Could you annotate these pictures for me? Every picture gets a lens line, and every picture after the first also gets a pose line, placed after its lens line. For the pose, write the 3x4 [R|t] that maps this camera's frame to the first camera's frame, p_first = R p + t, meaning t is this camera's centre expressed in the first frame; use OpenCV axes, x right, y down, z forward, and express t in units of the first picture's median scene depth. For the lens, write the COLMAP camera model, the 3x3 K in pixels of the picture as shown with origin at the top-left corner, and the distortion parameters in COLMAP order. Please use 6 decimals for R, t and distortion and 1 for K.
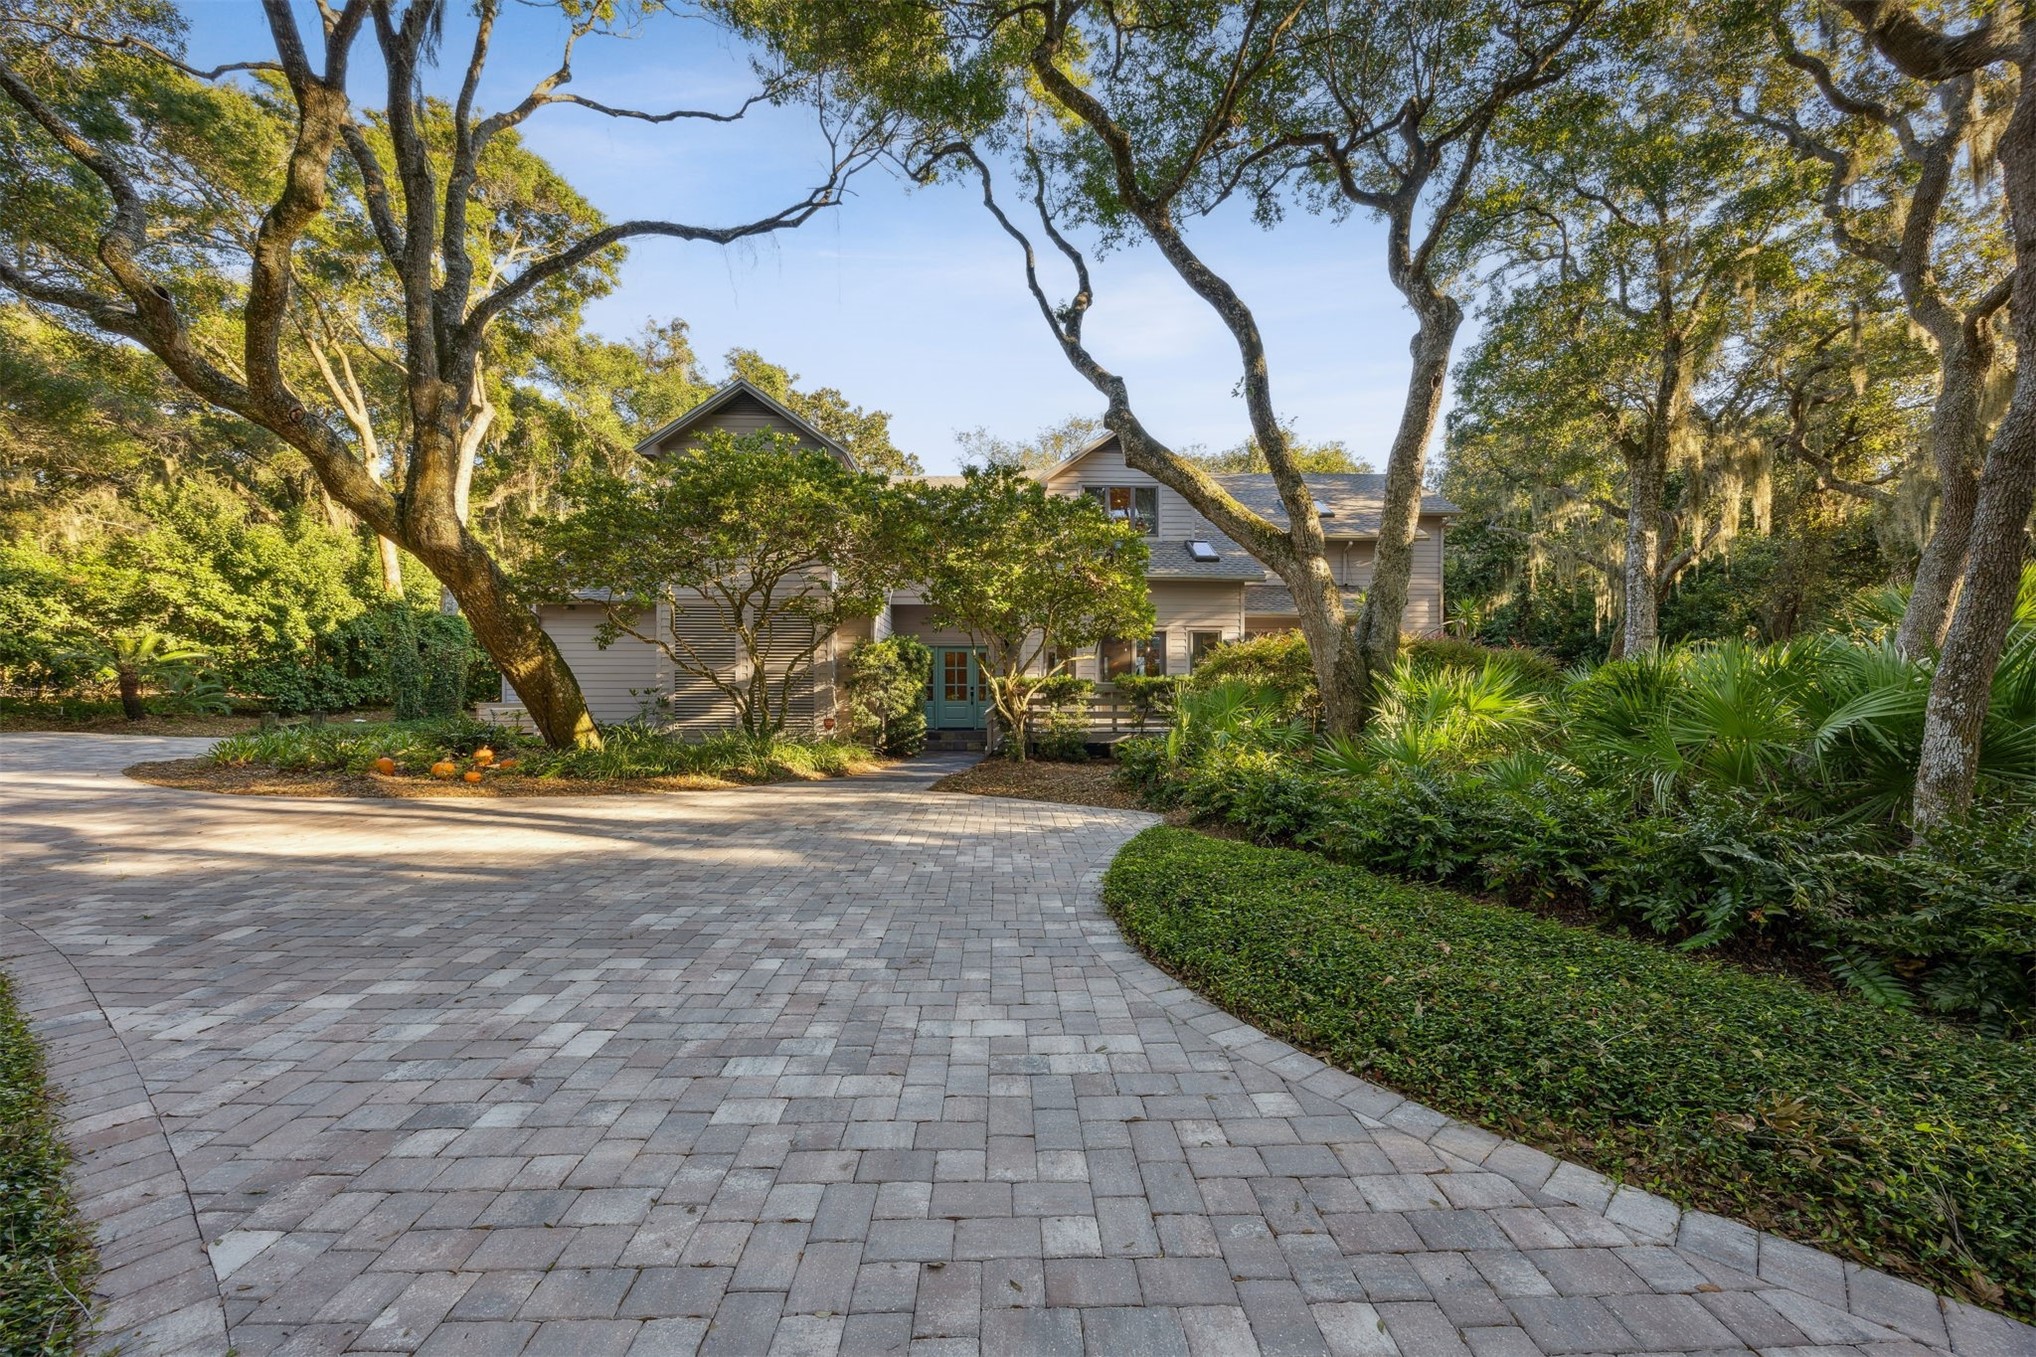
lens RADIAL K [[777.8, 0, 1018.5], [0, 777.8, 683.9], [0, 0, 1]] dist [-0.002515, 0.000109]
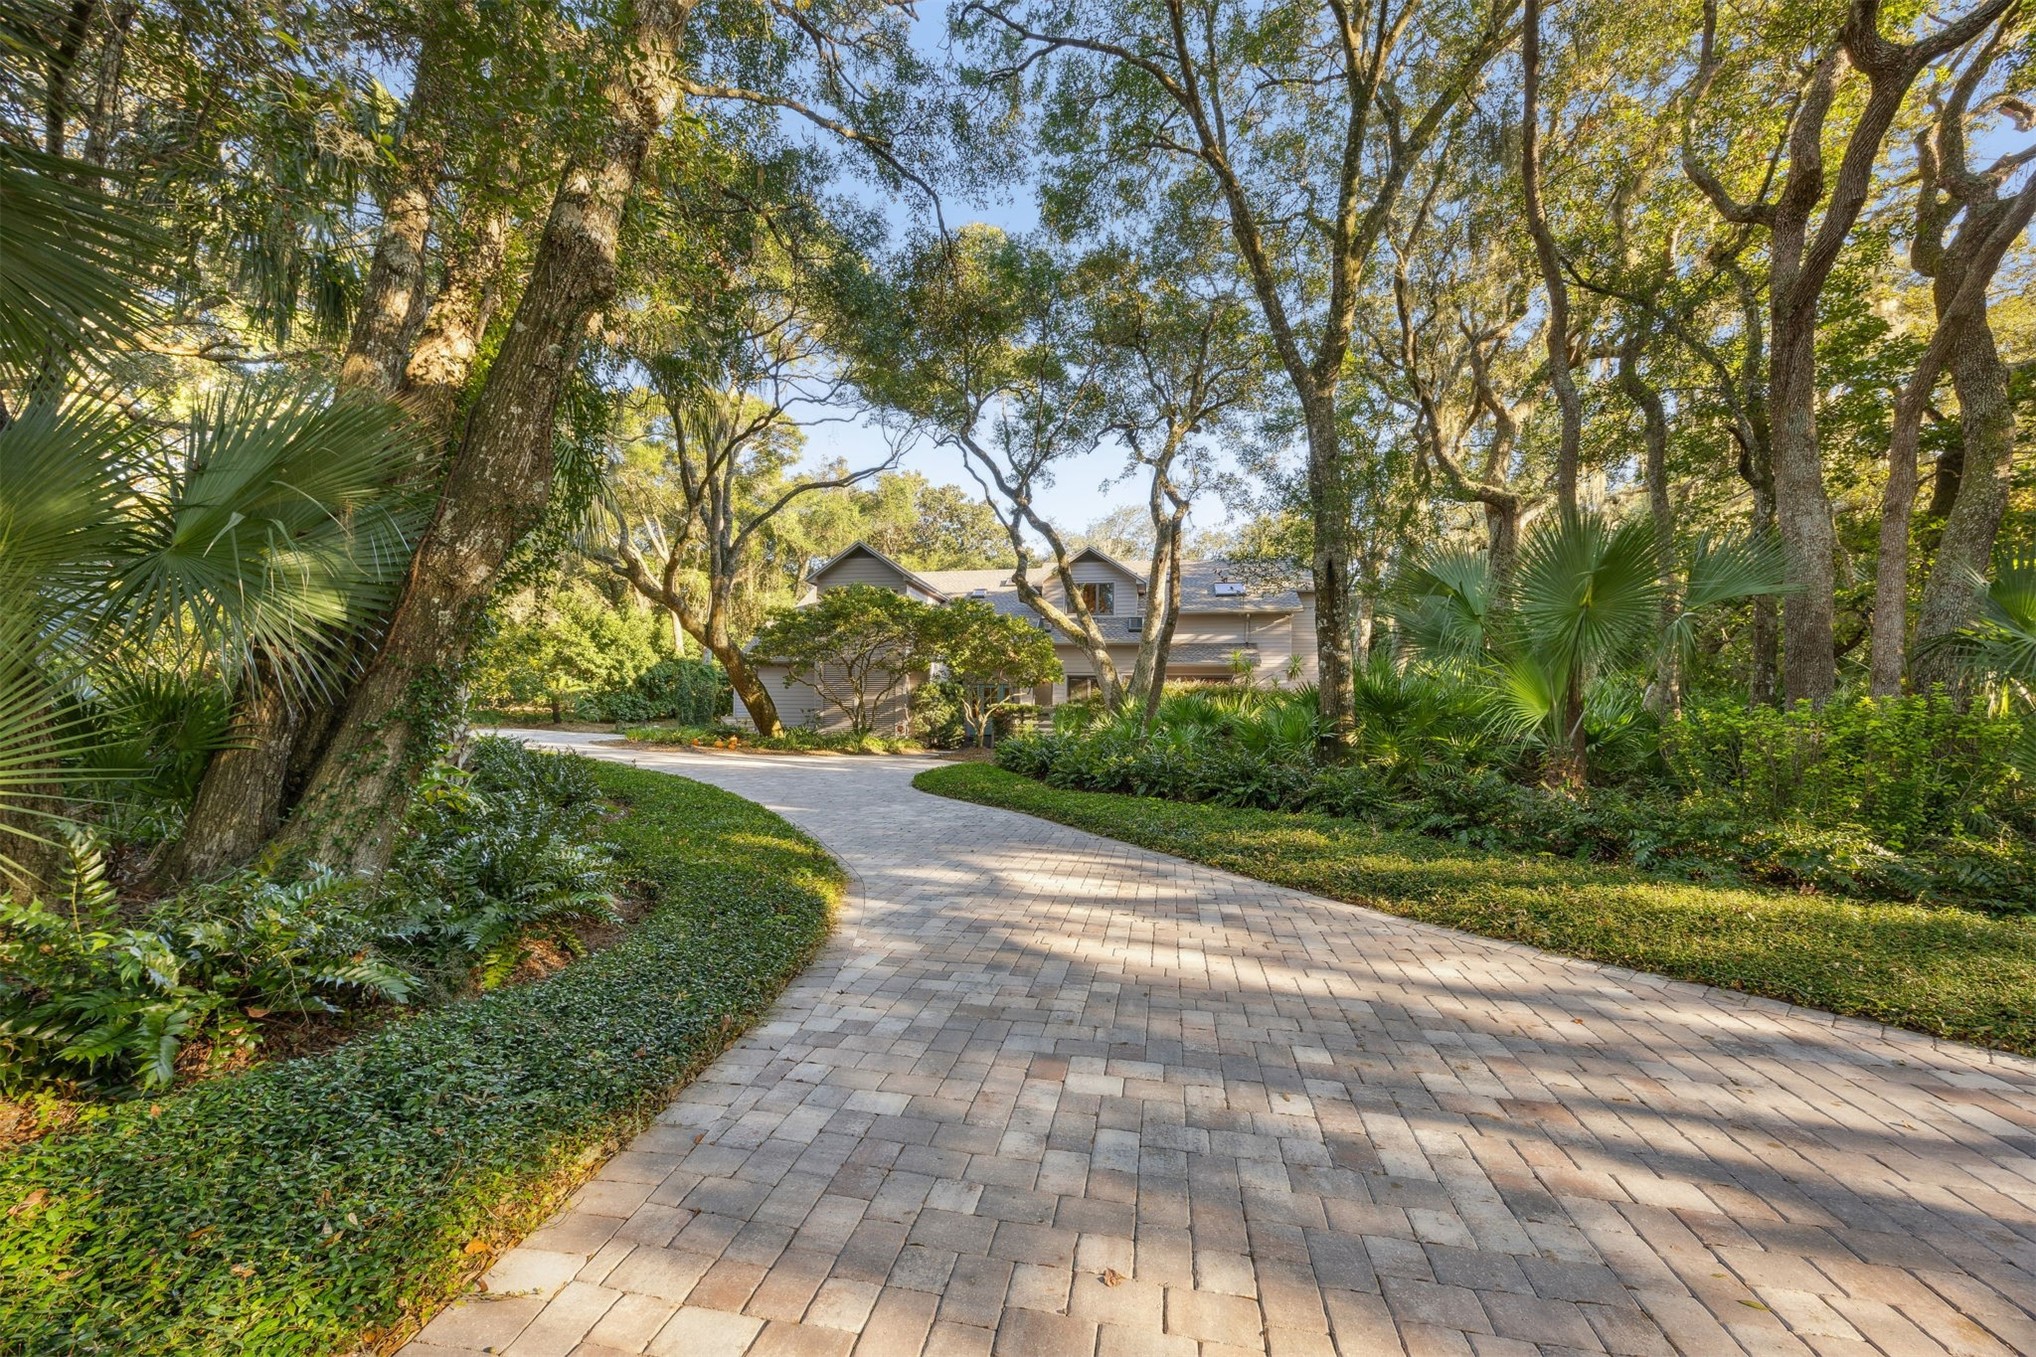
lens RADIAL K [[777.8, 0, 1018.5], [0, 777.8, 683.9], [0, 0, 1]] dist [-0.002515, 0.000109]
pose [[0.977038, 0.001742, -0.213059, 0.368496], [-0.008157, 0.999539, -0.029237, -0.003026], [0.212910, 0.030304, 0.976602, -0.640816]]
